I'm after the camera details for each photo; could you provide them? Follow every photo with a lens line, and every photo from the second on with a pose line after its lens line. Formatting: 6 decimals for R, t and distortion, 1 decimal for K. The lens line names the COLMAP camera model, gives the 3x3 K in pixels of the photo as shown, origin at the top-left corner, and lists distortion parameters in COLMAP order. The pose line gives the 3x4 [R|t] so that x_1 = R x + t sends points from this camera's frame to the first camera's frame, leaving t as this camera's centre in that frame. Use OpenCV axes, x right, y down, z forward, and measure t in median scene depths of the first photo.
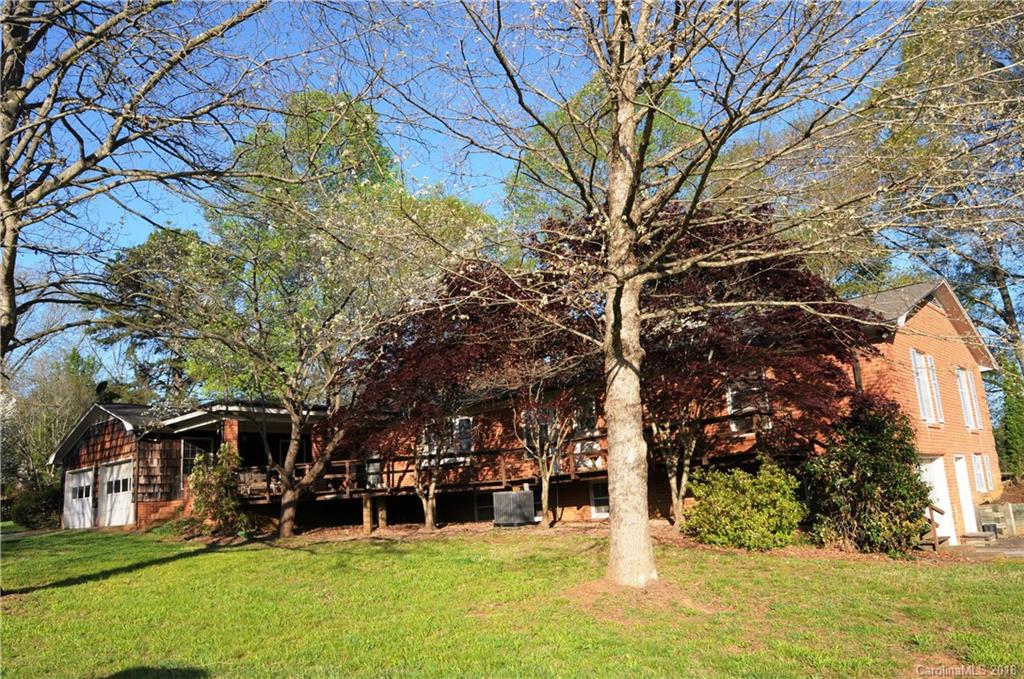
lens RADIAL K [[769.3, 0, 511.4], [0, 769.3, 335.7], [0, 0, 1]] dist [-0.021138, -0.000256]
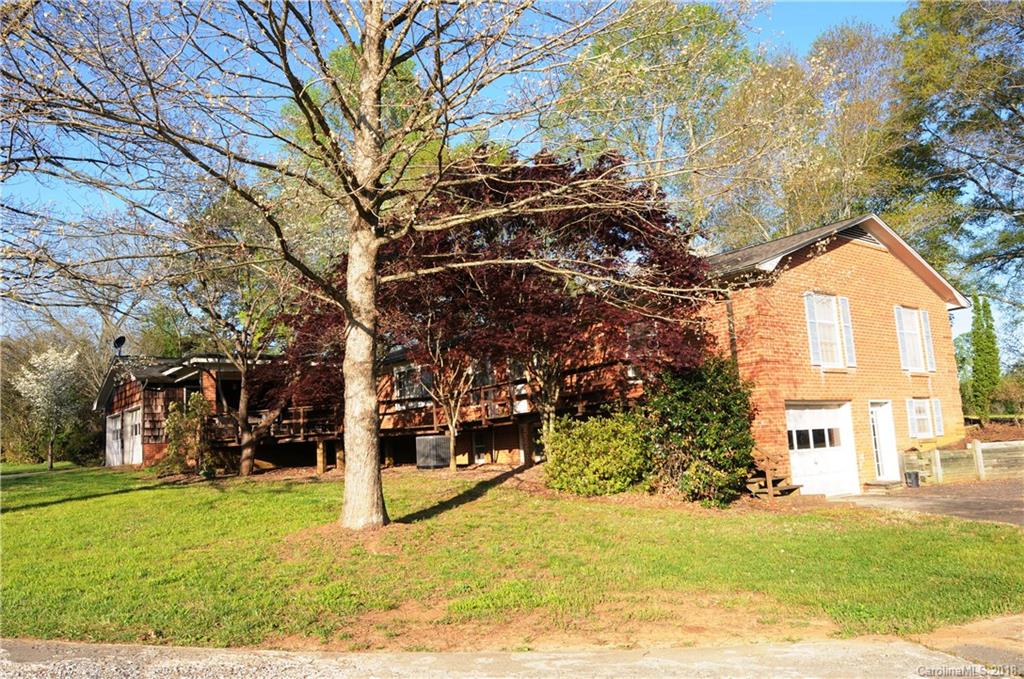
lens RADIAL K [[769.3, 0, 516.2], [0, 769.3, 331.5], [0, 0, 1]] dist [-0.021138, -0.000256]
pose [[0.986171, -0.020885, -0.164409, 0.268102], [0.033147, 0.996840, 0.072192, -0.011582], [0.162382, -0.076643, 0.983747, -0.007035]]
